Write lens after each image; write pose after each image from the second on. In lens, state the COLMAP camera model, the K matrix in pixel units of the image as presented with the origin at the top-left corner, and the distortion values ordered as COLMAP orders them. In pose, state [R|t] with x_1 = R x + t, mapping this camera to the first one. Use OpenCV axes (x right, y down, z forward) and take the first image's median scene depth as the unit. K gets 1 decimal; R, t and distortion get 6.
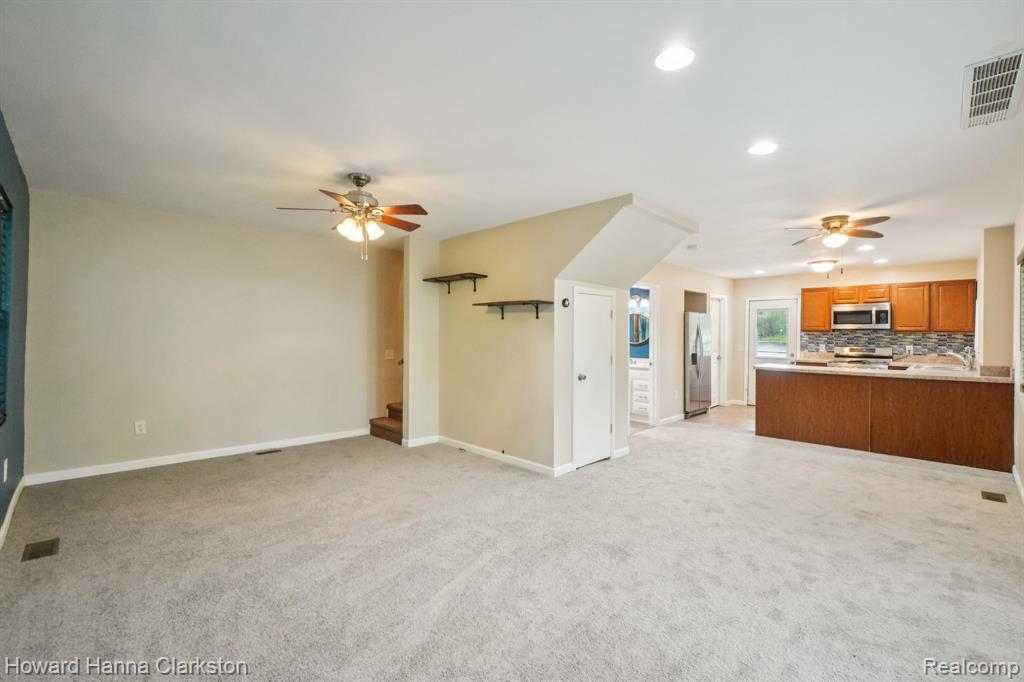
lens RADIAL K [[448.1, 0, 513.4], [0, 448.1, 338.2], [0, 0, 1]] dist [-0.002229, -0.000087]
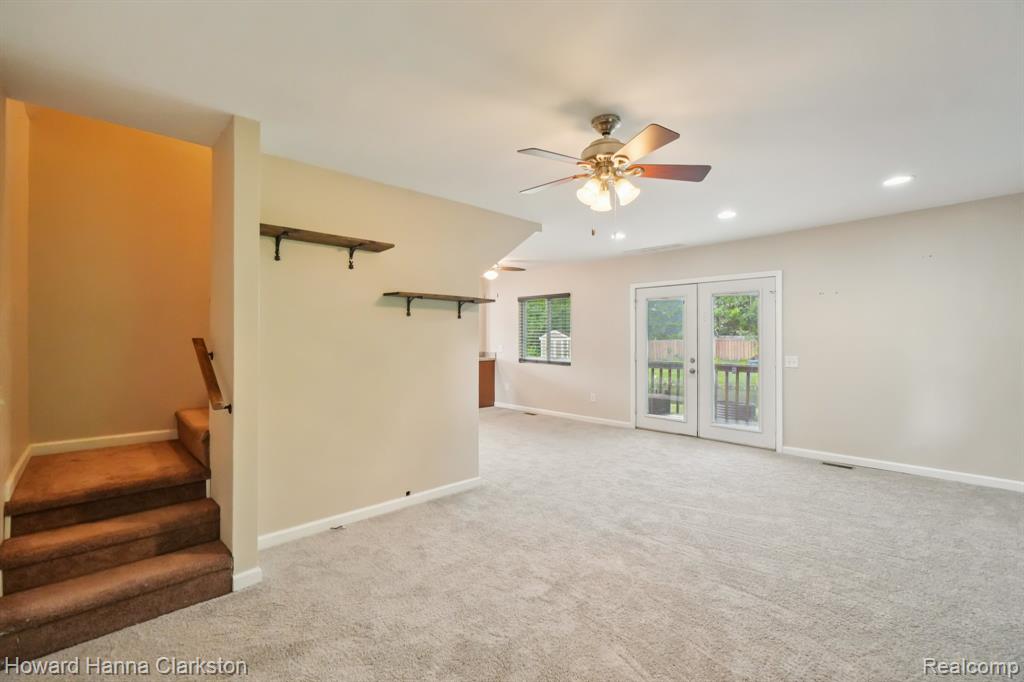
lens RADIAL K [[448.1, 0, 513.4], [0, 448.1, 338.2], [0, 0, 1]] dist [-0.002229, -0.000087]
pose [[0.007484, -0.005932, 0.999954, -0.827831], [0.009844, 0.999934, 0.005858, -0.007912], [-0.999924, 0.009799, 0.007542, 0.881925]]
